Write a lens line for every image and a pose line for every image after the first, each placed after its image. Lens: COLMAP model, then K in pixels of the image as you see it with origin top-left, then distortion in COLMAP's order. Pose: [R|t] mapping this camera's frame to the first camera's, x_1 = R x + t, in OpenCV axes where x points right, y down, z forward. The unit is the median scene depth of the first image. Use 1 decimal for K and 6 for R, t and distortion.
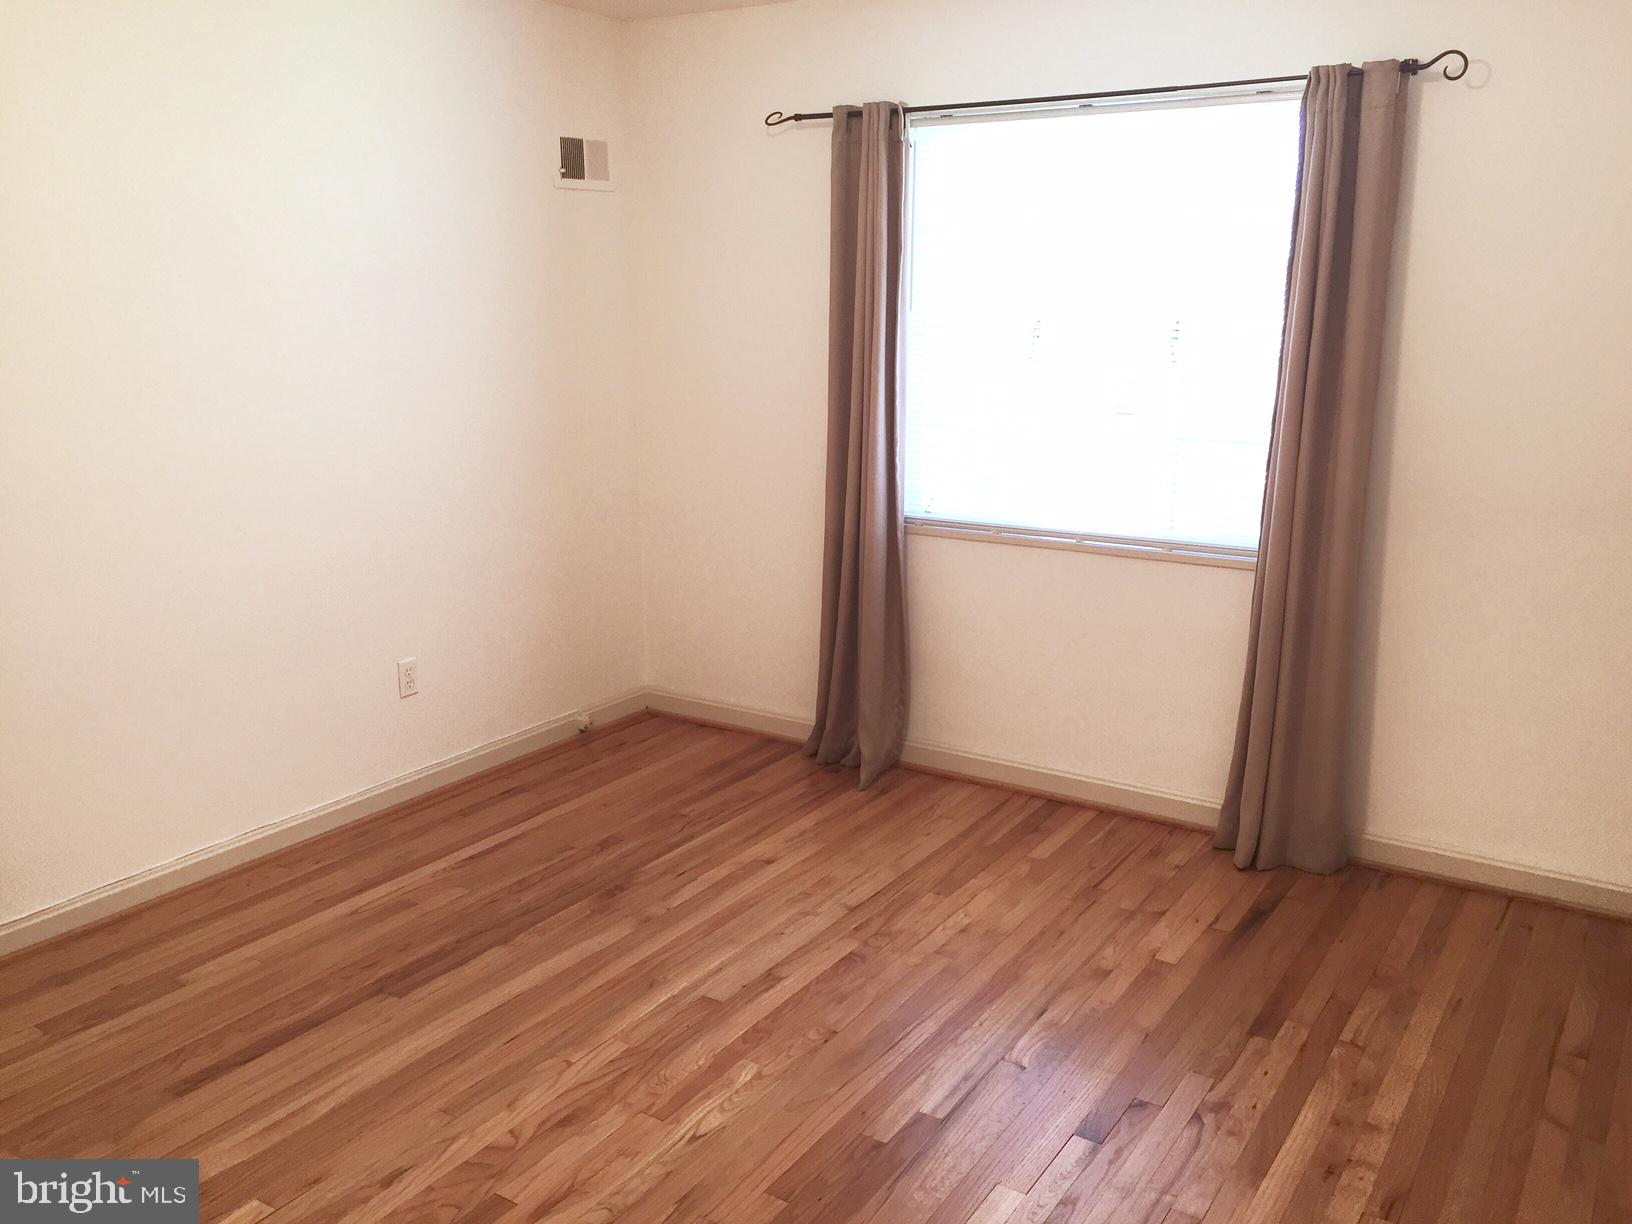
lens RADIAL K [[1390.0, 0, 806.8], [0, 1390.0, 611.2], [0, 0, 1]] dist [0.092542, -0.131021]
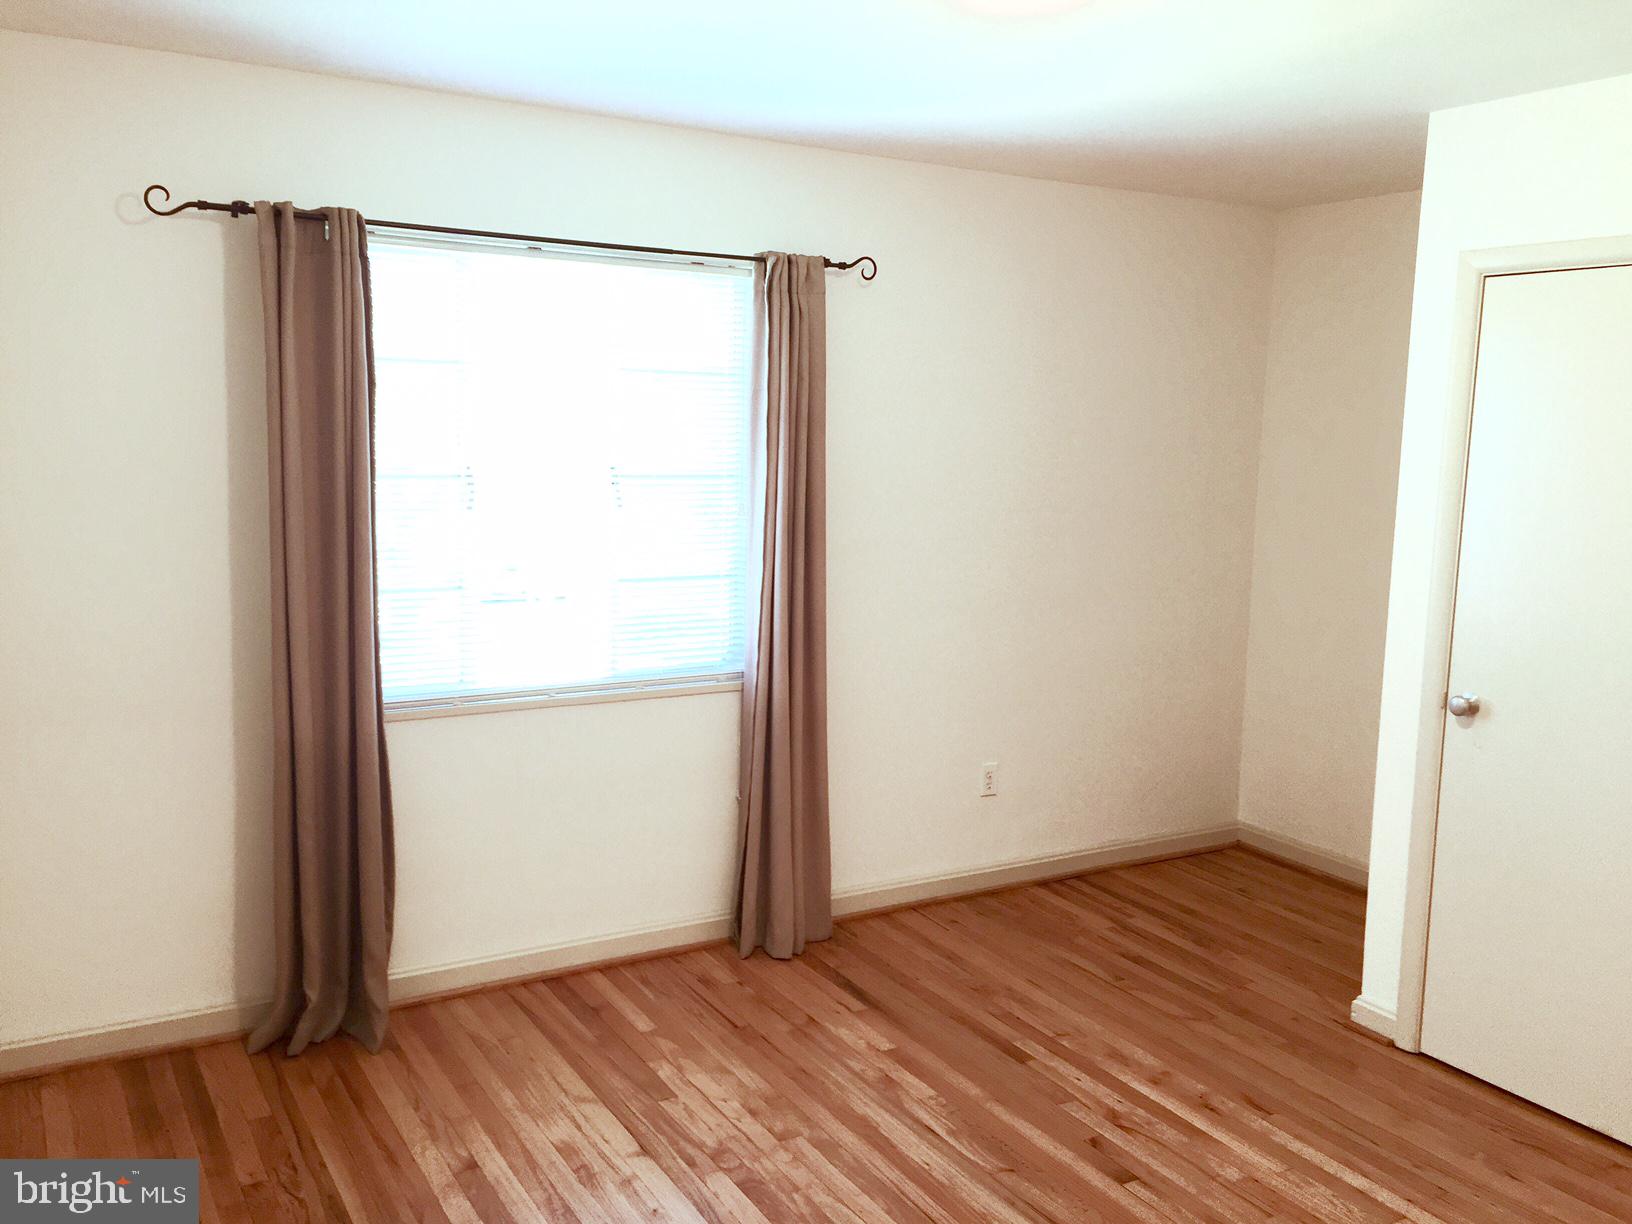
lens RADIAL K [[1390.0, 0, 806.8], [0, 1390.0, 611.2], [0, 0, 1]] dist [0.092542, -0.131021]
pose [[0.443111, -0.110448, 0.889637, -0.641185], [0.183749, 0.982501, 0.030455, -0.117947], [-0.877433, 0.149975, 0.455652, 0.466079]]
